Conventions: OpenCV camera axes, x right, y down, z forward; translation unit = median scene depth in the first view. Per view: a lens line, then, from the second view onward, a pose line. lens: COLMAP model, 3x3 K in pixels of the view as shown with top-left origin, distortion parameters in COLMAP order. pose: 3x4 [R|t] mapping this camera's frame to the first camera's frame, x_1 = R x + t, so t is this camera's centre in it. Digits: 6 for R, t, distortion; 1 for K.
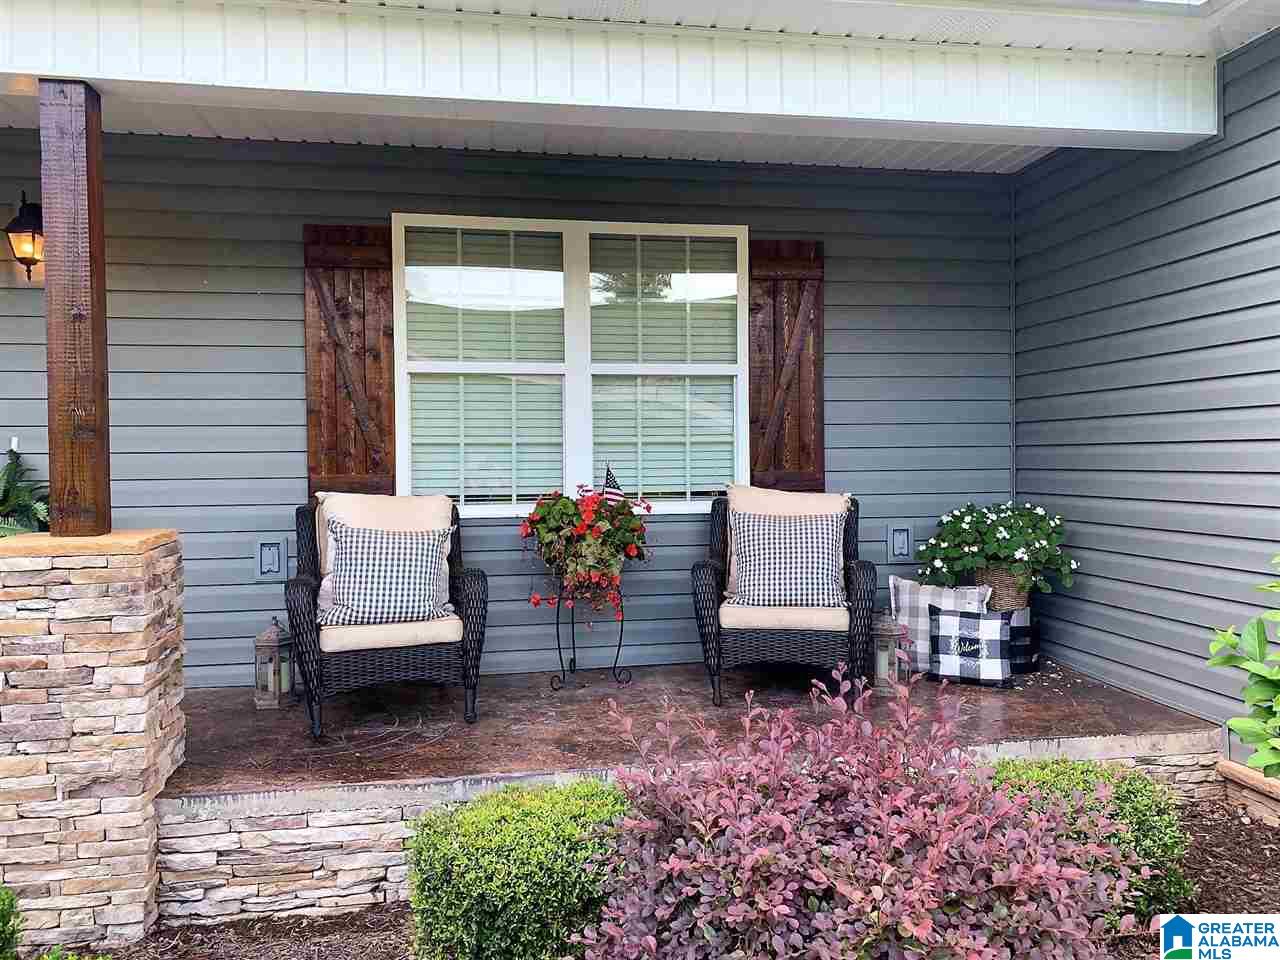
lens RADIAL K [[998.6, 0, 640.0], [0, 998.6, 480.0], [0, 0, 1]] dist [-0.000359, -0.001837]
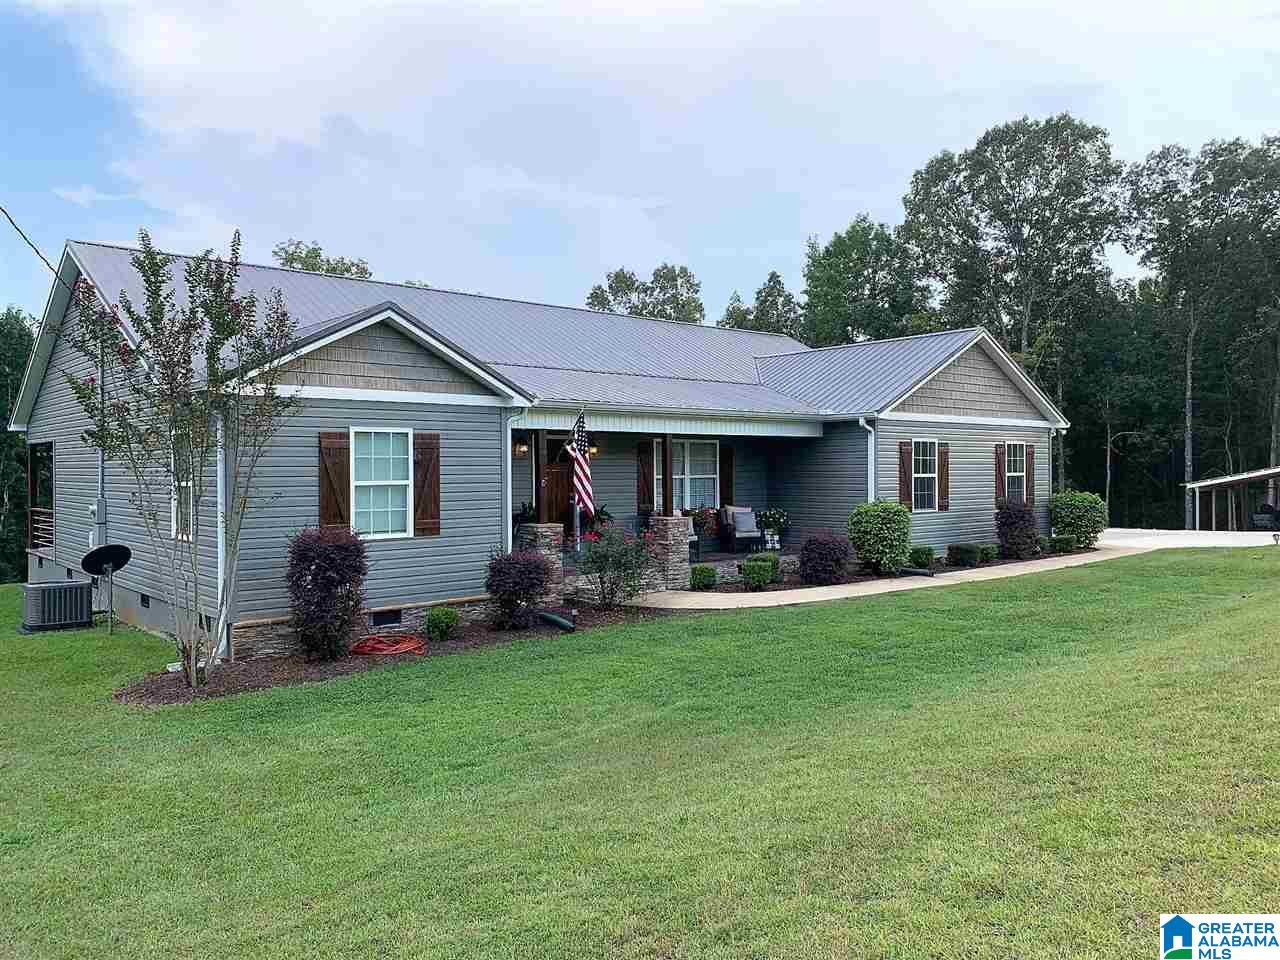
lens RADIAL K [[955.2, 0, 645.4], [0, 955.2, 496.0], [0, 0, 1]] dist [0.009370, -0.044417]
pose [[0.854370, -0.006567, 0.519624, -2.373684], [0.009013, 0.999957, -0.002182, -0.032944], [-0.519587, 0.006548, 0.854392, -2.354612]]
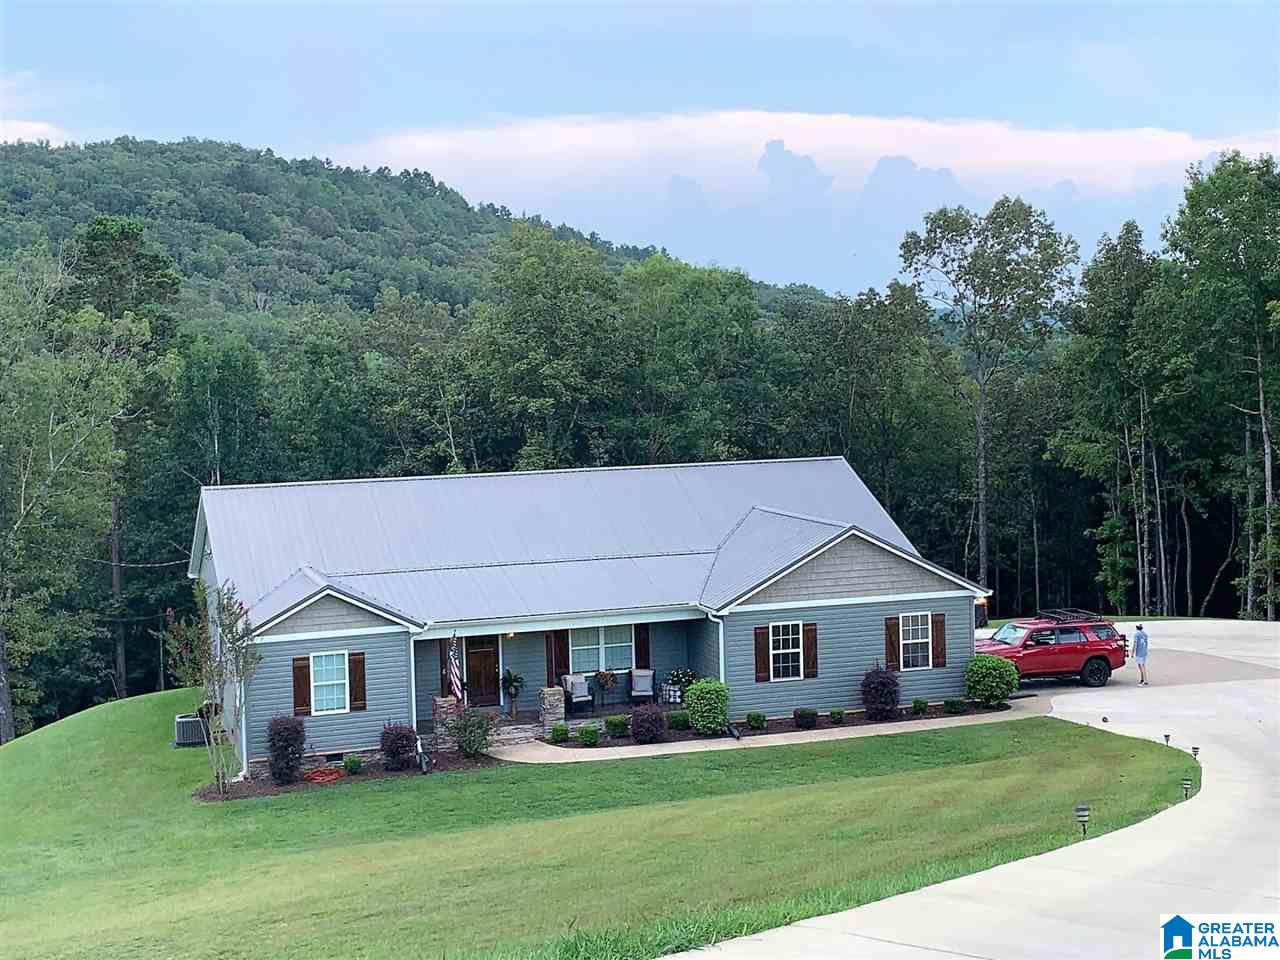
lens RADIAL K [[1767.8, 0, 640.0], [0, 1767.8, 480.0], [0, 0, 1]] dist [0.011035, -0.047439]
pose [[0.991348, -0.027944, 0.128252, -1.121487], [0.021151, 0.998315, 0.054033, -1.609351], [-0.129546, -0.050852, 0.990269, -8.867819]]
